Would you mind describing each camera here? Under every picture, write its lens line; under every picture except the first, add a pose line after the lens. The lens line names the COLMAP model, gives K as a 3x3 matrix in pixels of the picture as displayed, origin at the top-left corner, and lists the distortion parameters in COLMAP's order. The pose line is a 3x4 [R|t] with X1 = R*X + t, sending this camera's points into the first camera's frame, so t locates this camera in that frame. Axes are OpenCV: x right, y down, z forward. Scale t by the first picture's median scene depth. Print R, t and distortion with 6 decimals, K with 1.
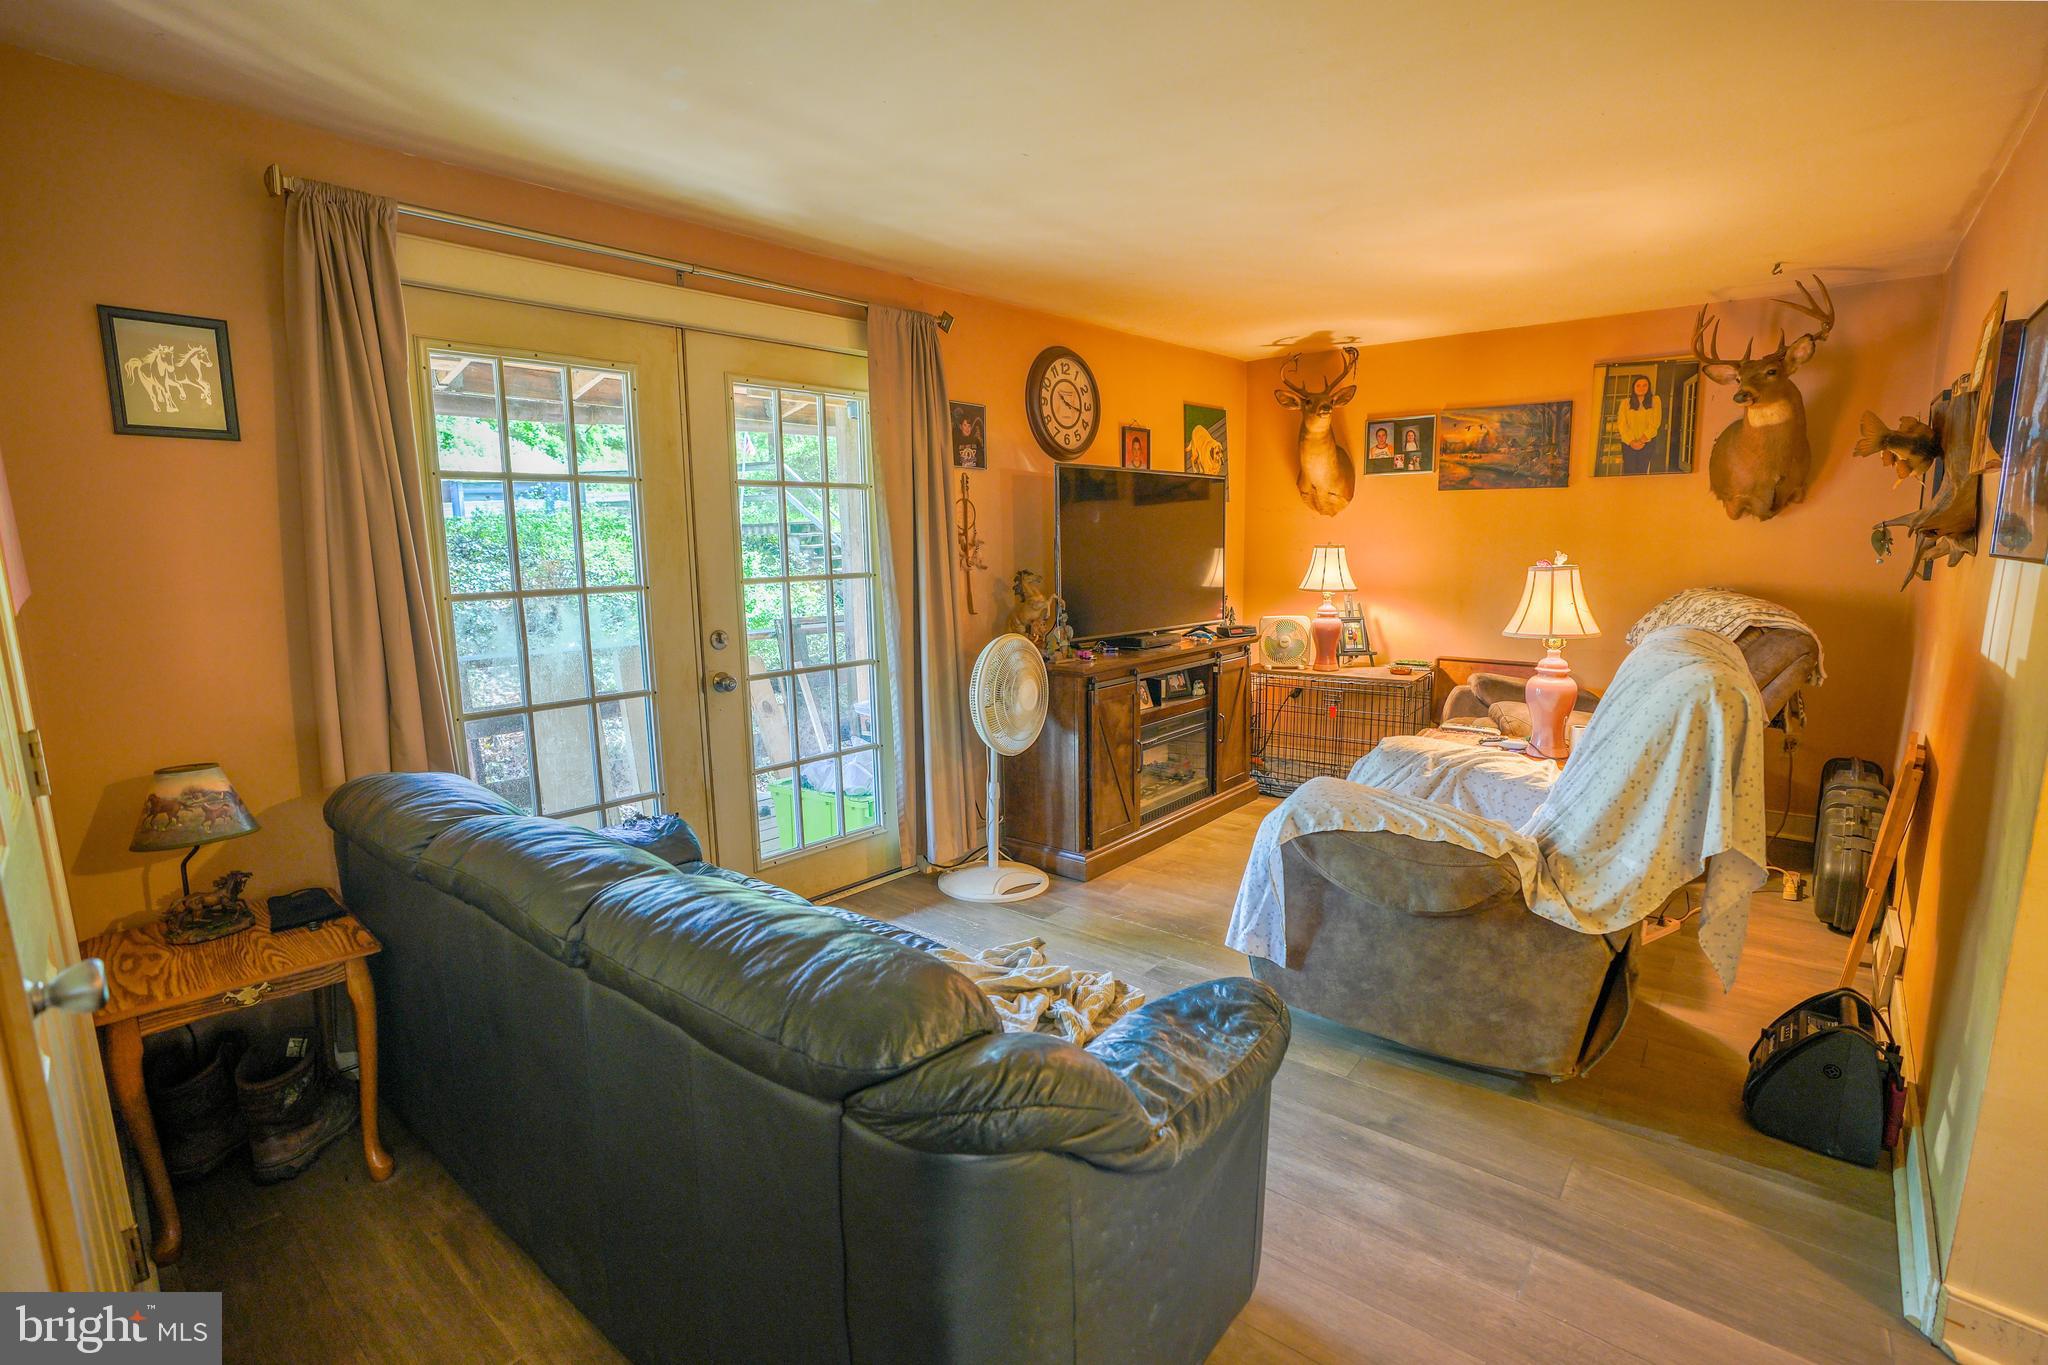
lens RADIAL K [[949.0, 0, 1009.6], [0, 949.0, 690.4], [0, 0, 1]] dist [-0.055178, 0.018862]
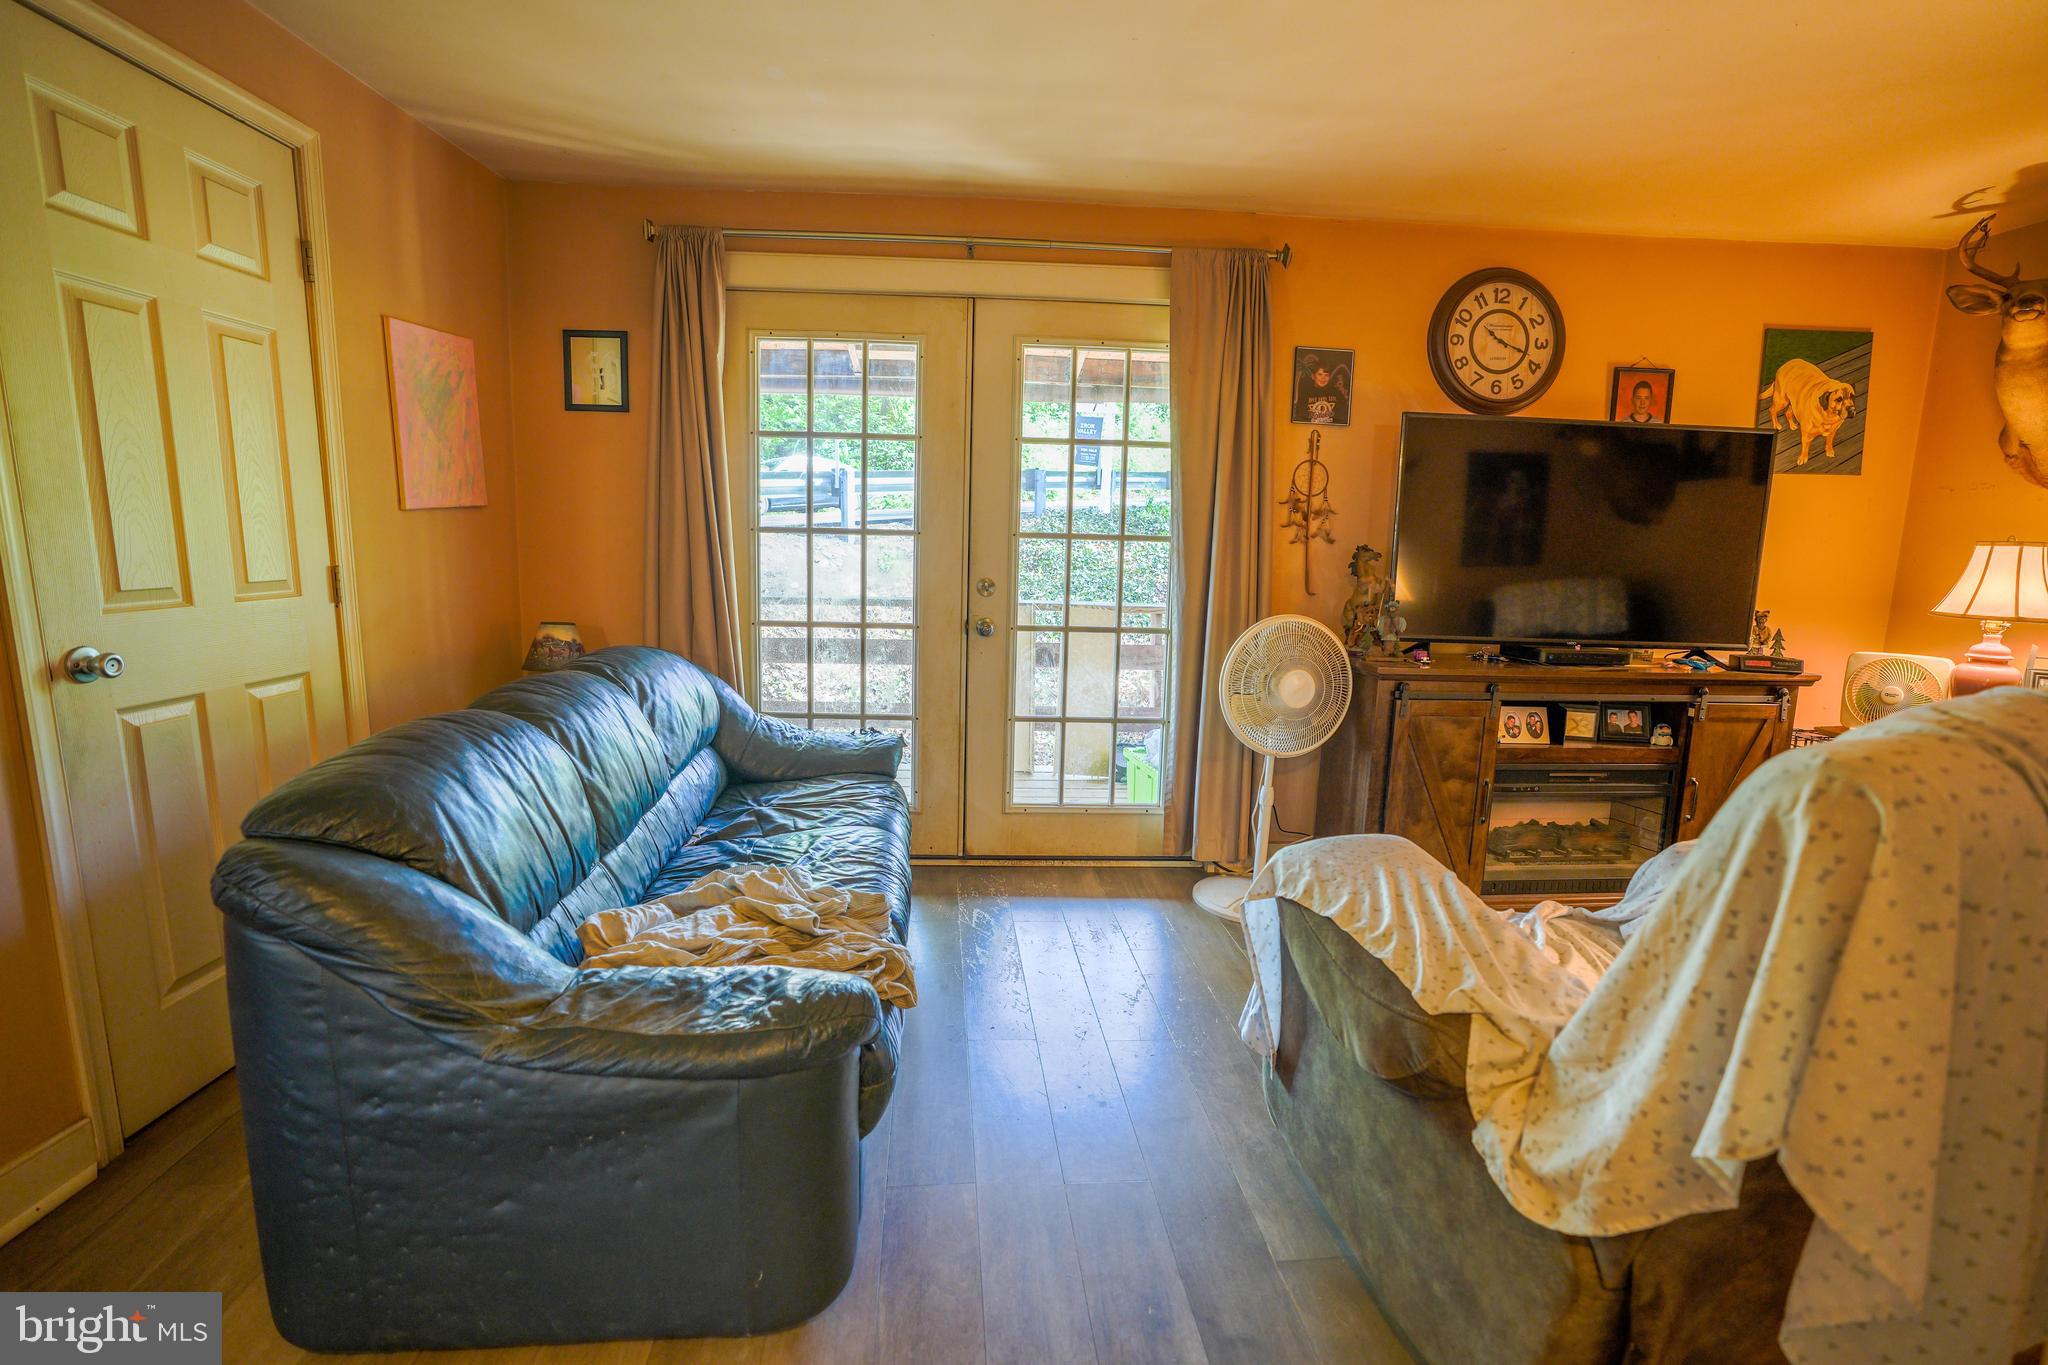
lens RADIAL K [[949.0, 0, 1034.1], [0, 949.0, 694.2], [0, 0, 1]] dist [-0.055178, 0.018862]
pose [[0.706225, 0.150443, -0.691818, 0.413164], [-0.147239, 0.987007, 0.064329, -0.009819], [0.692507, 0.056432, 0.719200, 0.224707]]
